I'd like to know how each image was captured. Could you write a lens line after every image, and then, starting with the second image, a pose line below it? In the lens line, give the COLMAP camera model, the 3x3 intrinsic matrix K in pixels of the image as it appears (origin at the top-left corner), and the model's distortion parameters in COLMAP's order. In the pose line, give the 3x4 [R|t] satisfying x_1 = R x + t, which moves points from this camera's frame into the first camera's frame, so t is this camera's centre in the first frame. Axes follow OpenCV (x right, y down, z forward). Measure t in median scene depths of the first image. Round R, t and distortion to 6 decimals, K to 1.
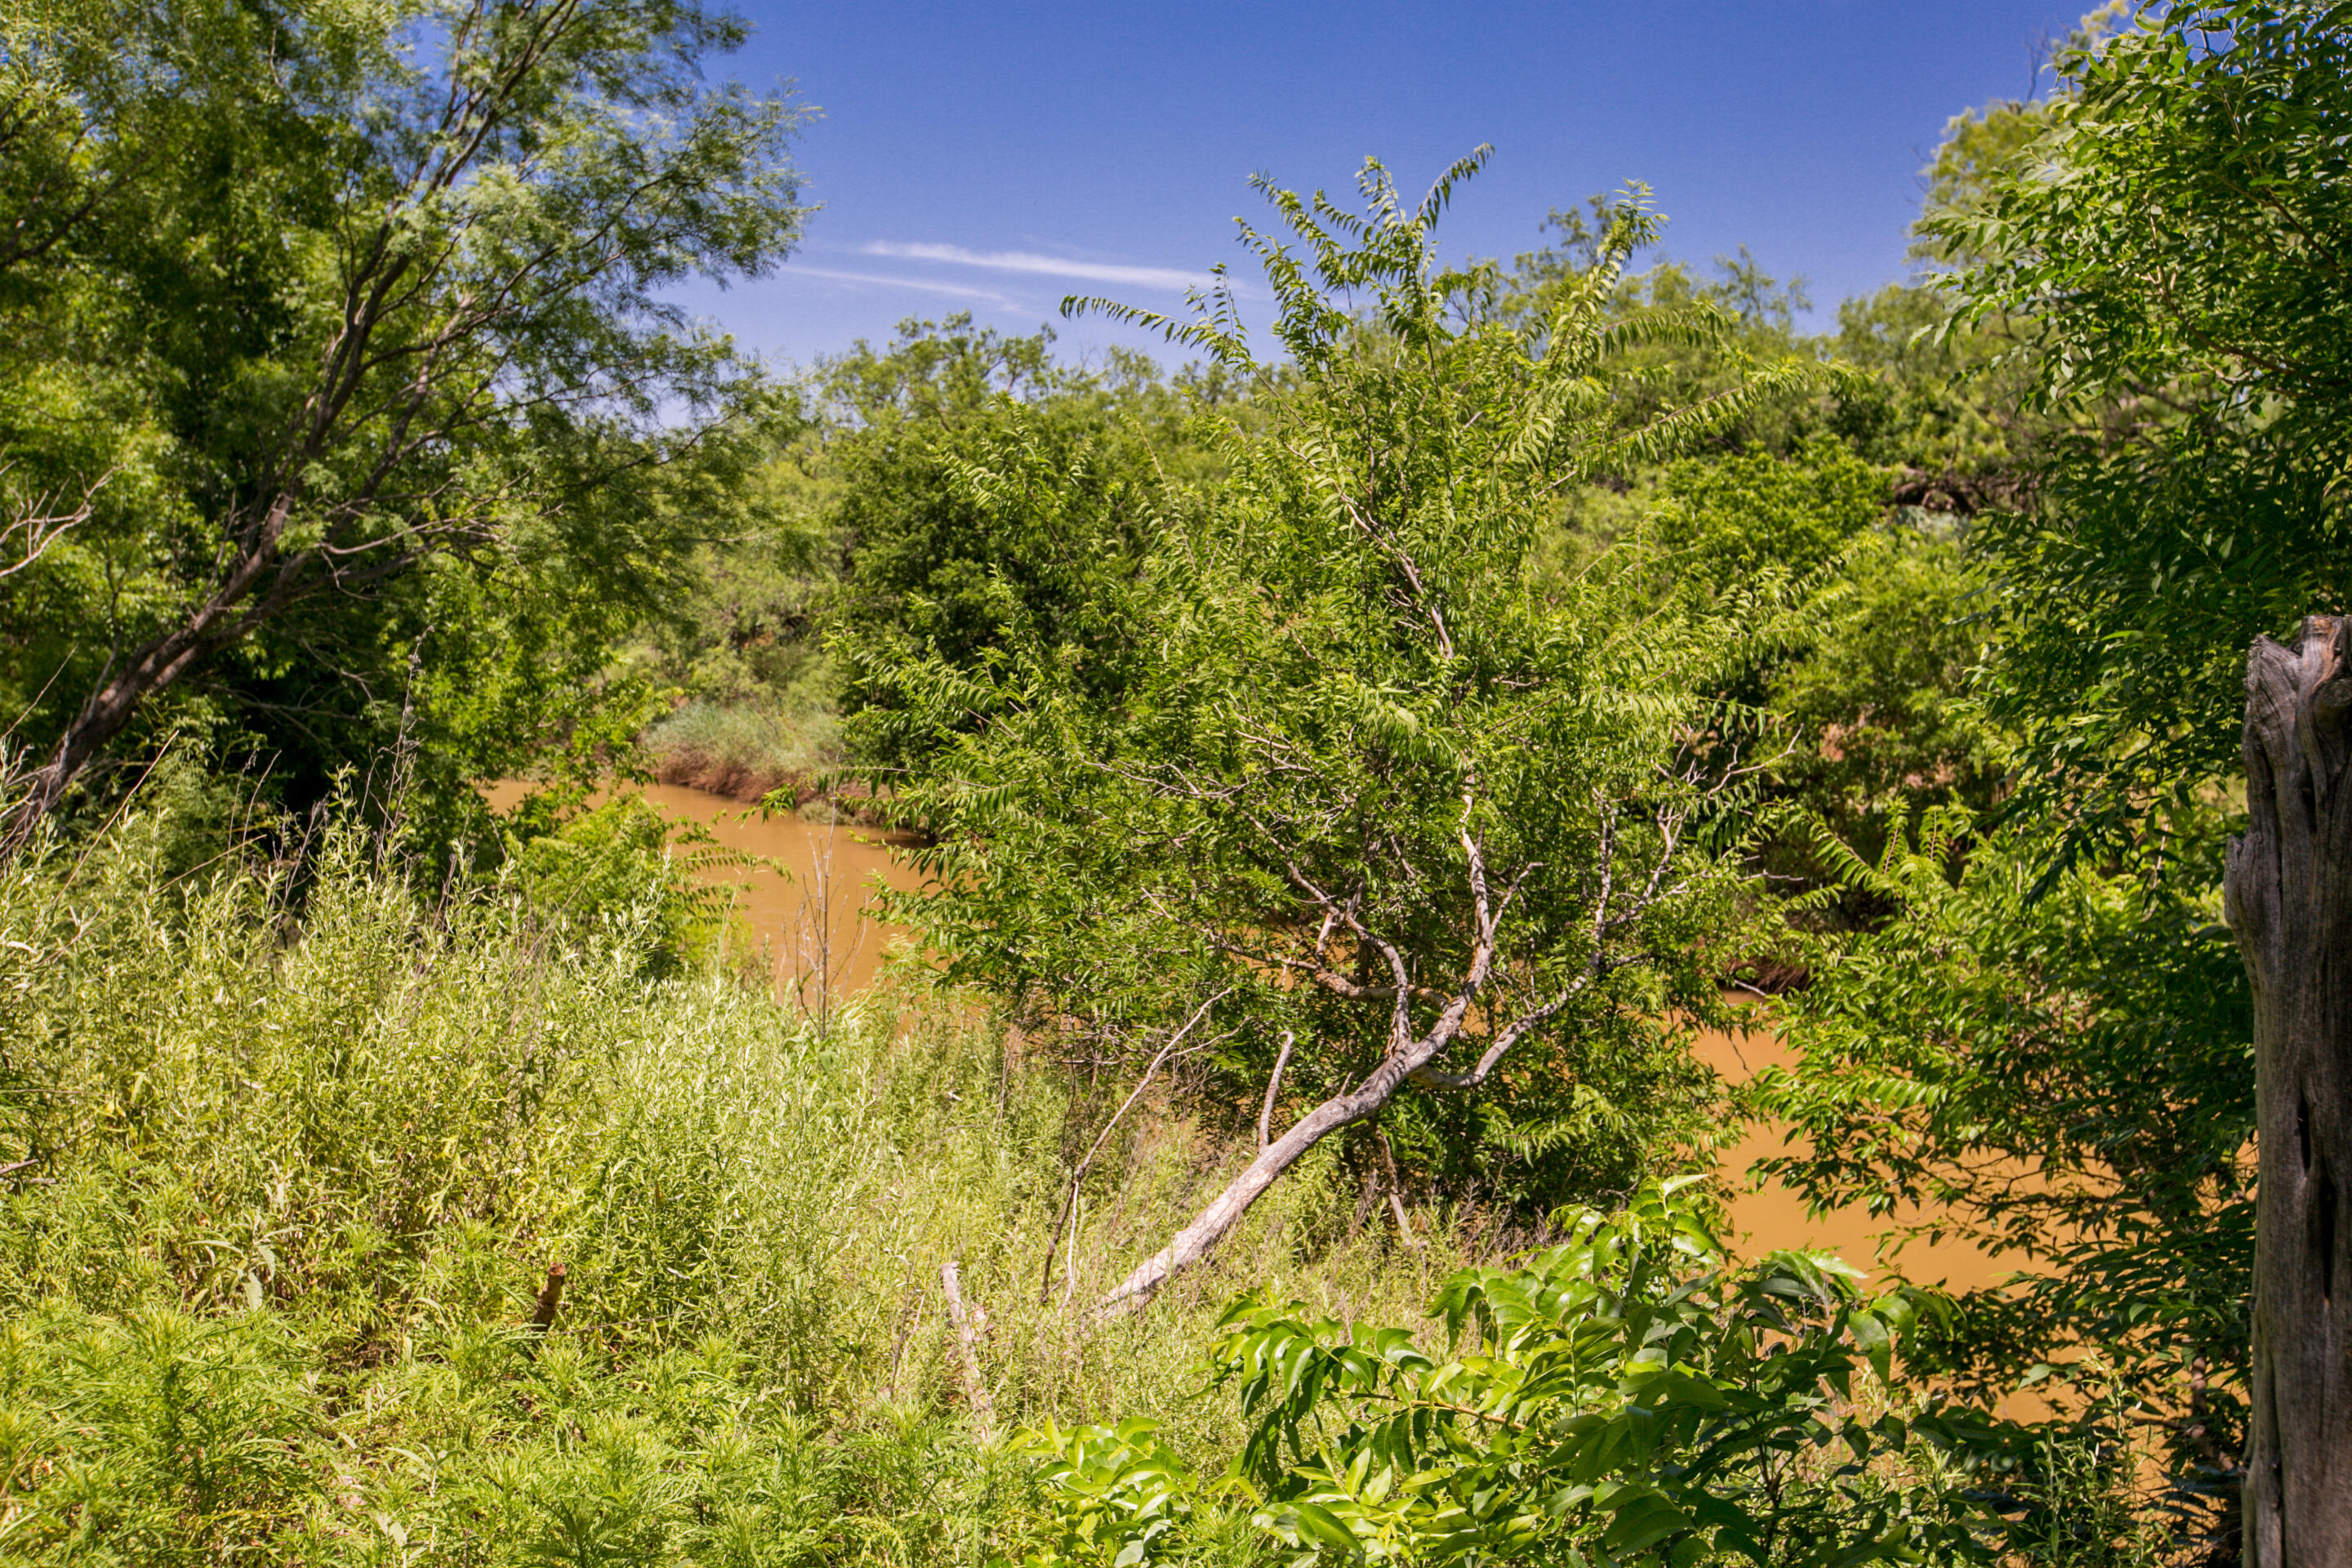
lens RADIAL K [[2409.1, 0, 1197.7], [0, 2409.1, 790.5], [0, 0, 1]] dist [0.171141, 0.000000]
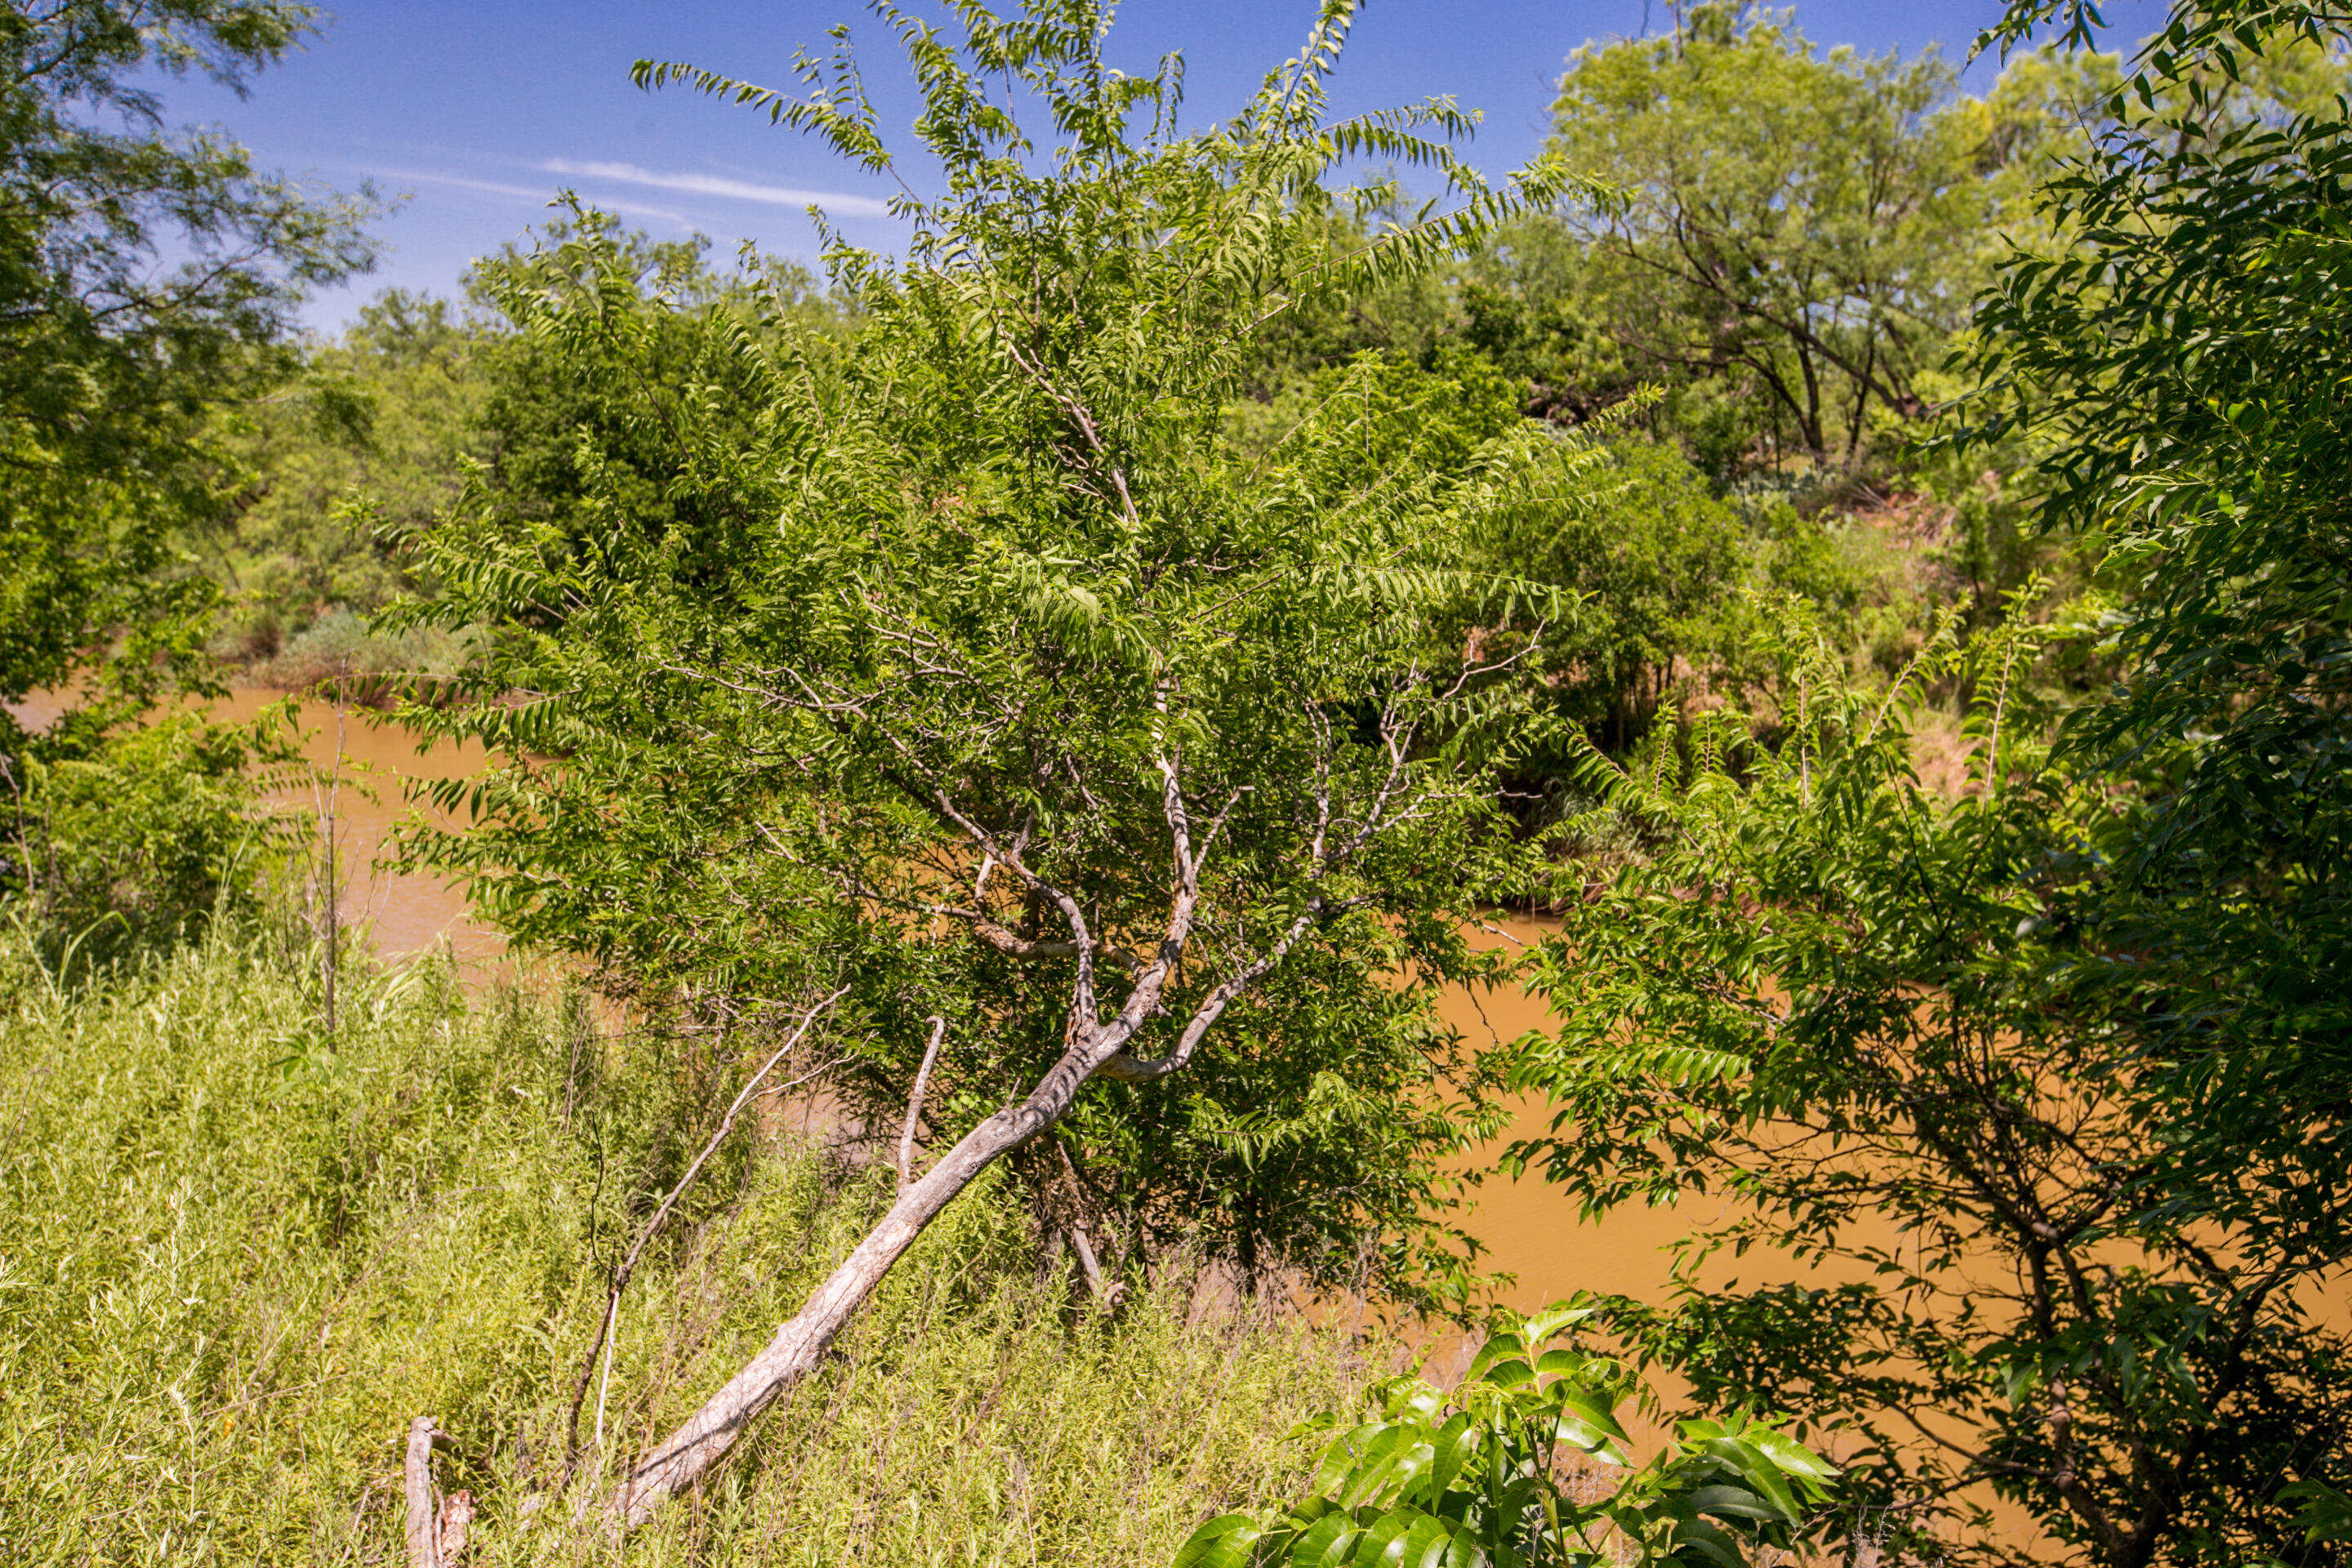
lens RADIAL K [[2177.3, 0, 1184.6], [0, 2177.3, 766.9], [0, 0, 1]] dist [-0.054800, 0.000000]
pose [[0.989569, -0.013886, 0.143390, 0.015476], [0.009029, 0.999365, 0.034464, -0.001689], [-0.143778, -0.032810, 0.989066, 0.280925]]
